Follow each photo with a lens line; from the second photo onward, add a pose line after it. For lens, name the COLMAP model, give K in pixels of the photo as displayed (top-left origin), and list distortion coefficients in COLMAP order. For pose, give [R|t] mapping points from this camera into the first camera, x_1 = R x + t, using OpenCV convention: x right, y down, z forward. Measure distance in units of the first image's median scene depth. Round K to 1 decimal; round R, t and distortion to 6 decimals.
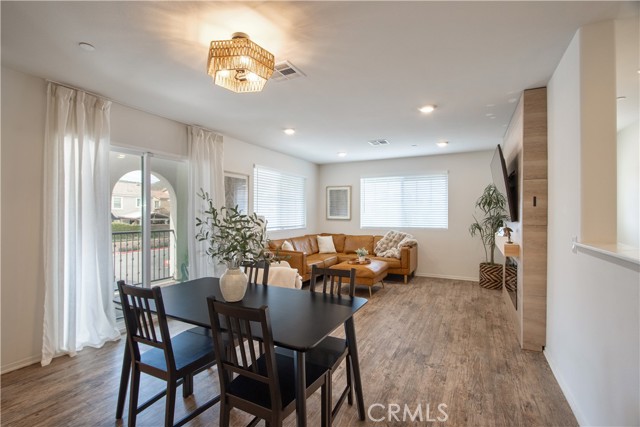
lens RADIAL K [[301.7, 0, 316.2], [0, 301.7, 215.8], [0, 0, 1]] dist [-0.021416, 0.005385]
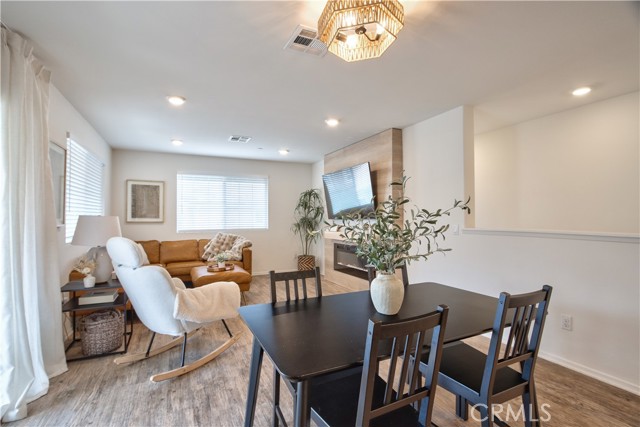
lens RADIAL K [[301.7, 0, 313.1], [0, 301.7, 214.4], [0, 0, 1]] dist [-0.021416, 0.005385]
pose [[0.610611, 0.003391, 0.791923, -0.376871], [0.010262, 0.999873, -0.012194, 0.007096], [-0.791864, 0.015573, 0.610499, 0.227714]]
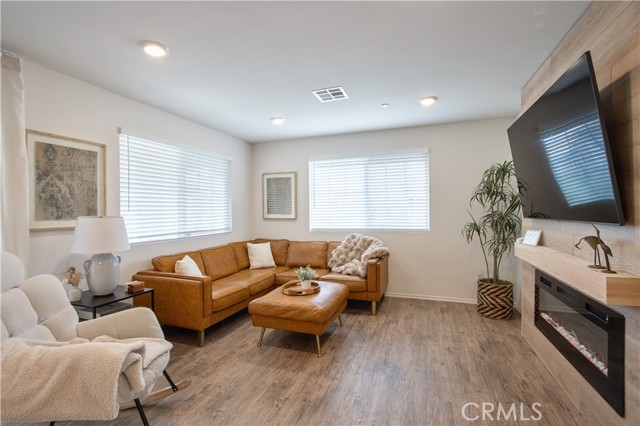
lens RADIAL K [[301.7, 0, 315.8], [0, 301.7, 215.1], [0, 0, 1]] dist [-0.021416, 0.005385]
pose [[0.991707, -0.014664, 0.127683, 0.091147], [0.013675, 0.999869, 0.008615, -0.003032], [-0.127792, -0.006797, 0.991778, 0.372219]]
